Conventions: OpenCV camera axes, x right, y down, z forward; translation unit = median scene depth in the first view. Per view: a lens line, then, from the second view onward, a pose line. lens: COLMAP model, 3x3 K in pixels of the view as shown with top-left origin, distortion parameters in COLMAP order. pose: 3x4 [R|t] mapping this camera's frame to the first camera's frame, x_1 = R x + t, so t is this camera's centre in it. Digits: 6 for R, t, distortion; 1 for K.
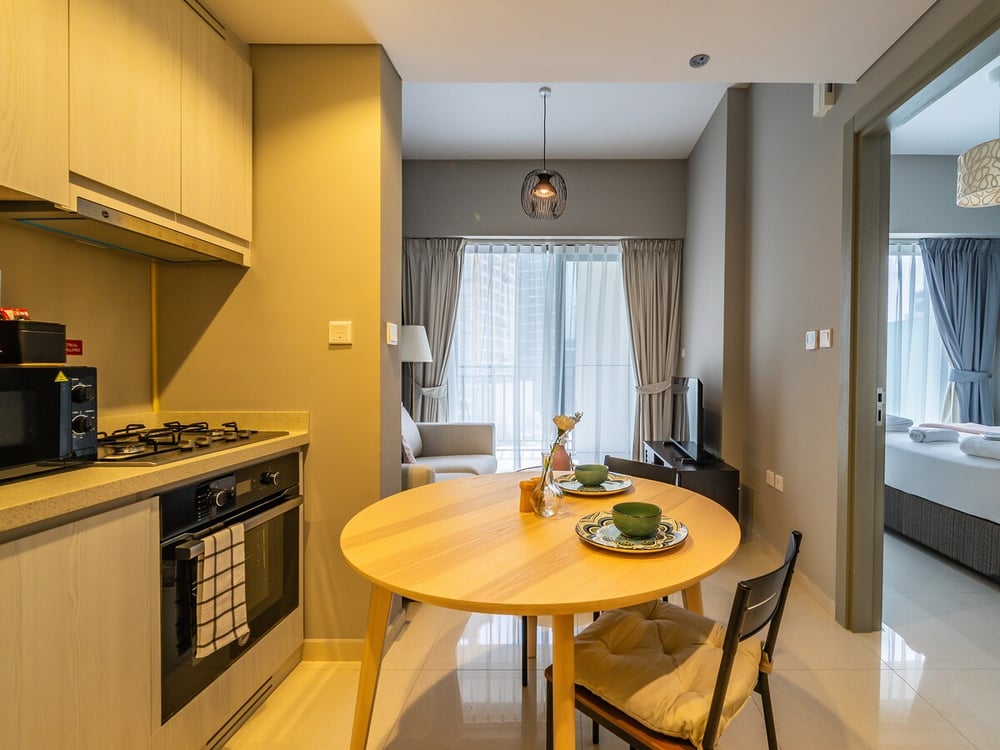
lens RADIAL K [[482.8, 0, 552.9], [0, 482.8, 377.6], [0, 0, 1]] dist [0.000484, 0.000034]
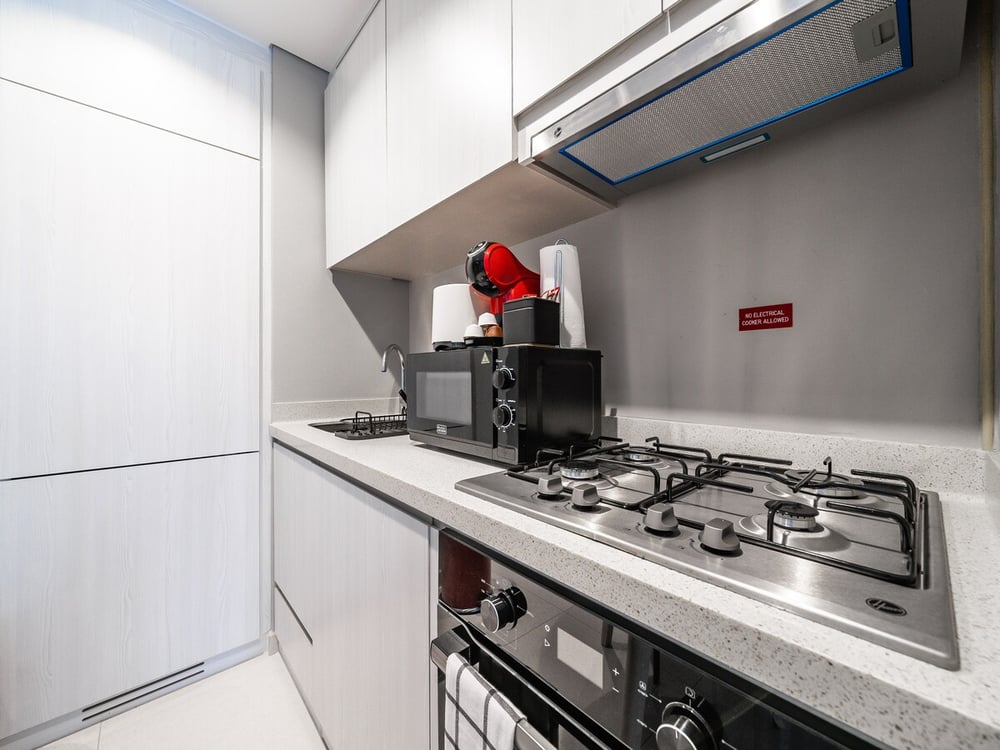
lens RADIAL K [[392.1, 0, 512.9], [0, 392.1, 373.6], [0, 0, 1]] dist [-0.001194, -0.000126]
pose [[-0.705560, -0.003631, -0.708640, -0.439348], [-0.016228, 0.999807, 0.011035, 0.014602], [0.708464, 0.019286, -0.705483, 1.285927]]
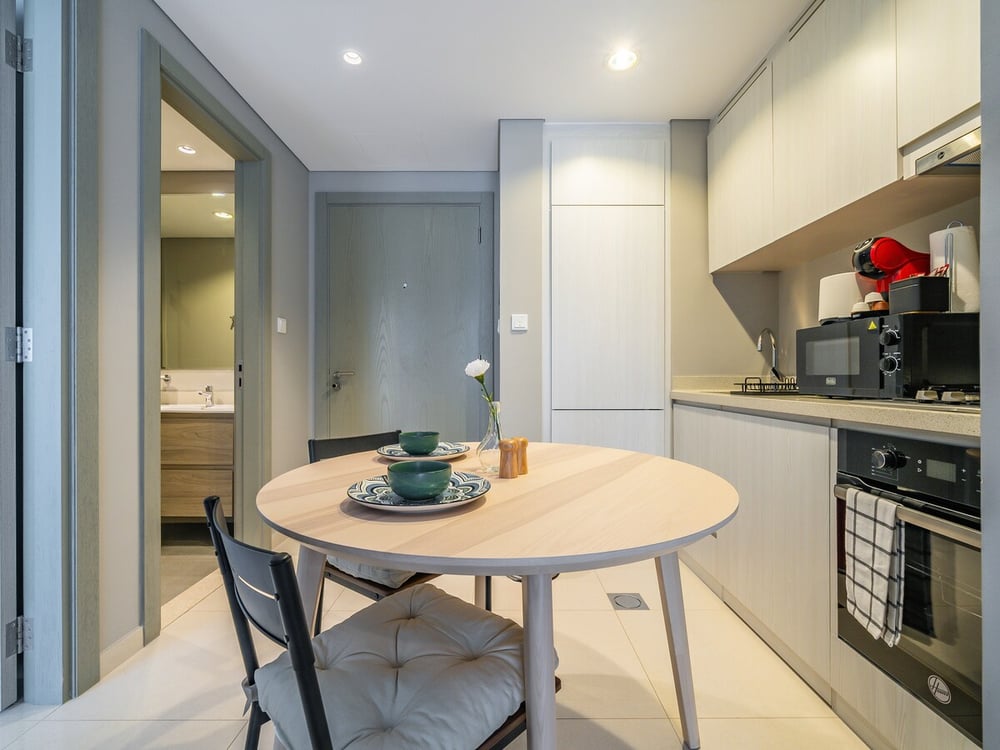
lens RADIAL K [[446.7, 0, 500.0], [0, 446.7, 375.0], [0, 0, 1]] dist [-0.000734, -0.000042]
pose [[-0.999326, -0.003692, -0.036535, 0.006420], [-0.004244, 0.999878, 0.015064, 0.095714], [0.036475, 0.015209, -0.999219, 1.770637]]
